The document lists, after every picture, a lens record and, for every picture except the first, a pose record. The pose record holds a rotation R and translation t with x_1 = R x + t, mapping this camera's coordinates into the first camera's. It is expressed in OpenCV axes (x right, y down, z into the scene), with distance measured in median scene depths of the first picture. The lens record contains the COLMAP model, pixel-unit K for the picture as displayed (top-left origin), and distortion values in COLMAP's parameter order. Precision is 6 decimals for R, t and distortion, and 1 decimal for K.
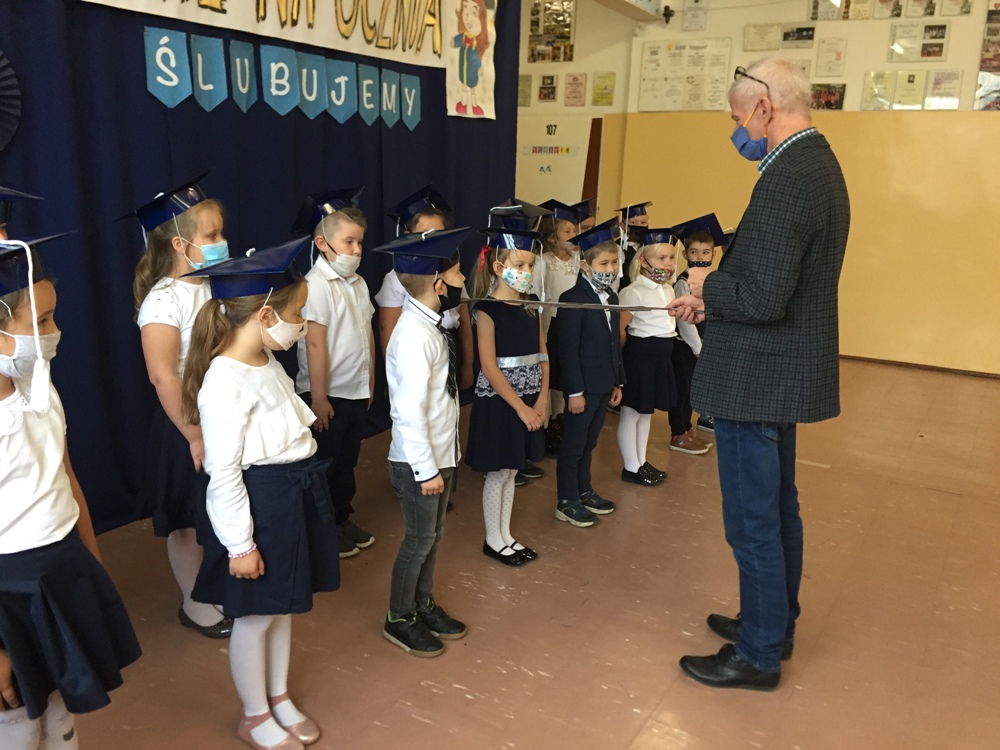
lens RADIAL K [[854.6, 0, 497.1], [0, 854.6, 378.0], [0, 0, 1]] dist [0.087117, -0.121558]
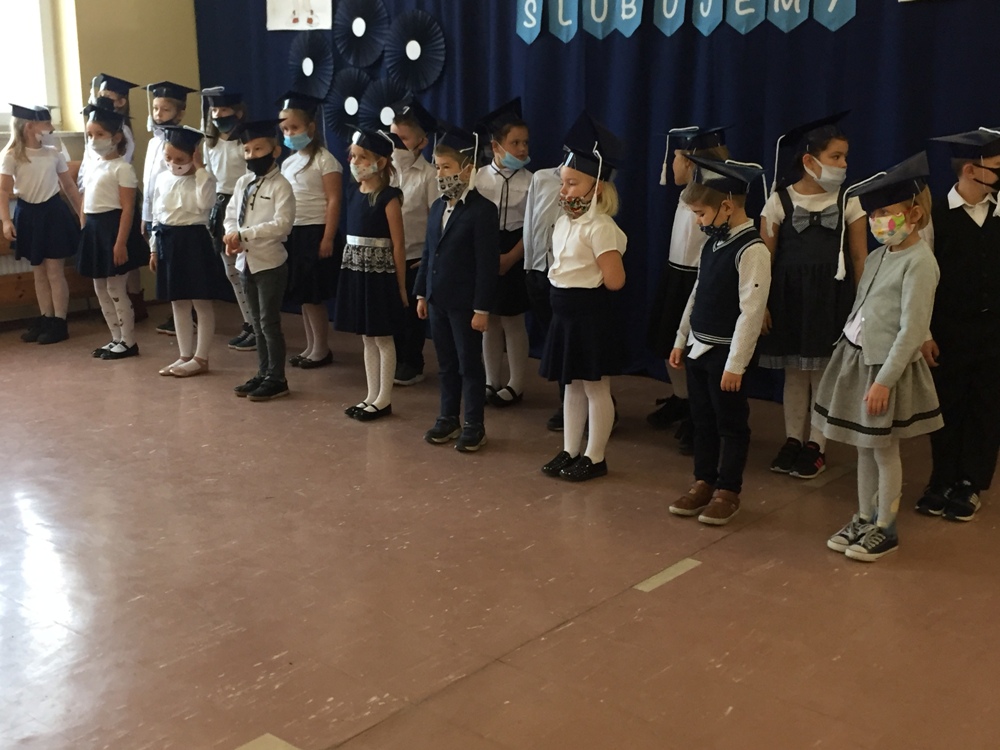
lens RADIAL K [[1210.0, 0, 500.8], [0, 1210.0, 374.1], [0, 0, 1]] dist [0.059382, 0.000000]
pose [[-0.145257, 0.186970, -0.971567, 0.994844], [-0.237675, 0.946633, 0.217706, -0.151531], [0.960422, 0.262540, -0.093067, 0.832762]]
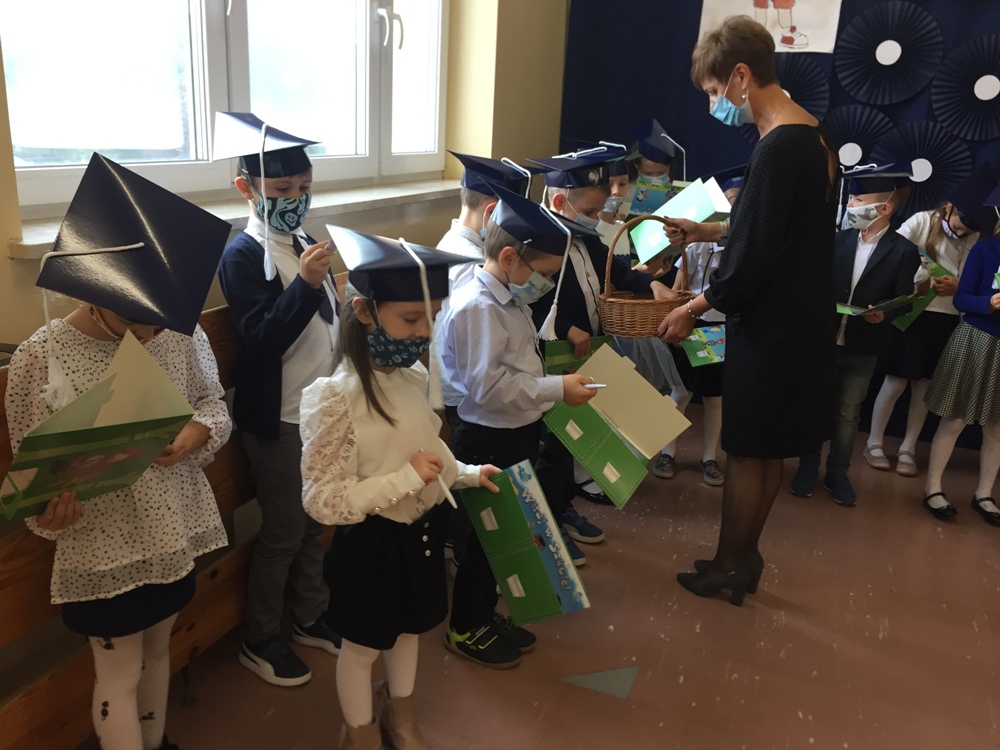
lens RADIAL K [[854.6, 0, 503.4], [0, 854.6, 371.9], [0, 0, 1]] dist [0.087117, -0.121558]
pose [[0.159341, 0.259837, -0.952415, 0.355920], [-0.265602, 0.940454, 0.212138, 0.001570], [0.950824, 0.219161, 0.218866, 0.040518]]
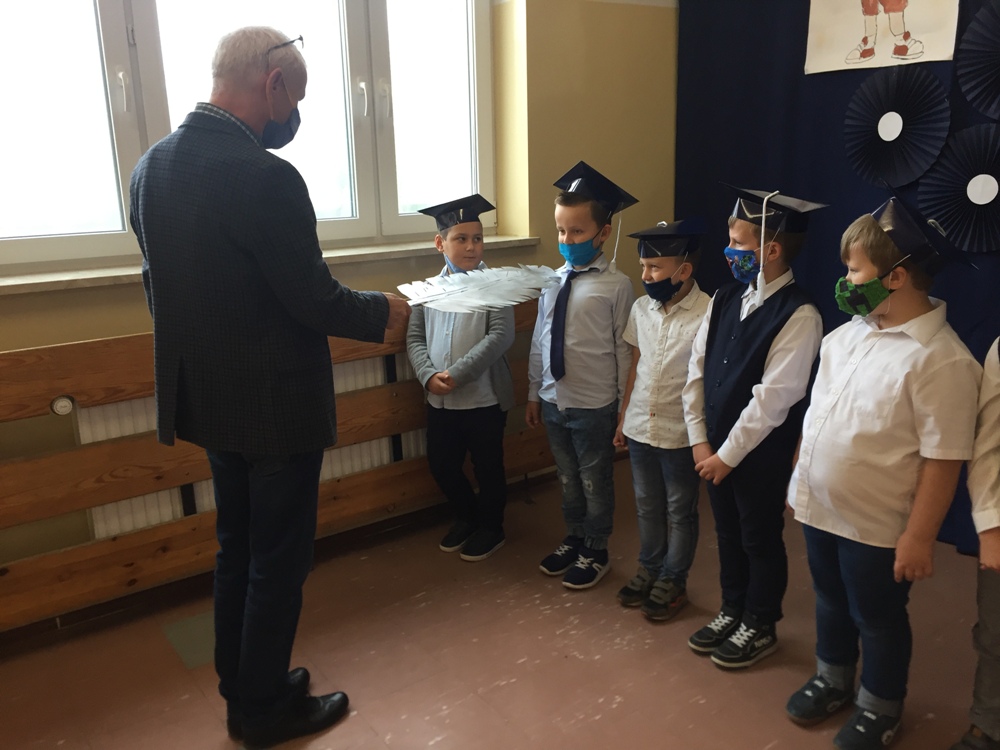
lens RADIAL K [[867.7, 0, 501.7], [0, 867.7, 369.3], [0, 0, 1]] dist [0.059399, -0.070212]
pose [[-0.391026, 0.198076, -0.898813, 0.291049], [-0.196451, 0.936100, 0.291759, -0.094747], [0.899169, 0.290658, -0.327127, 0.398971]]
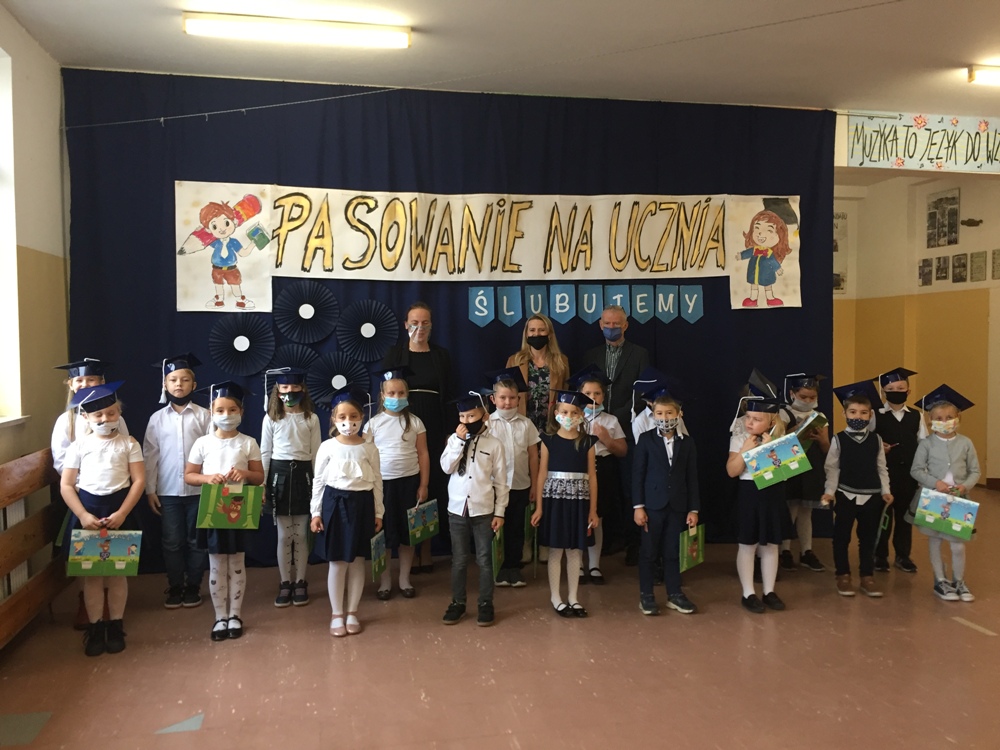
lens RADIAL K [[854.6, 0, 500.0], [0, 854.6, 376.4], [0, 0, 1]] dist [0.087117, -0.121558]
pose [[0.672328, -0.017710, -0.740041, 0.651105], [-0.135381, 0.979911, -0.146444, 0.032855], [0.727768, 0.198646, 0.656424, -0.091211]]
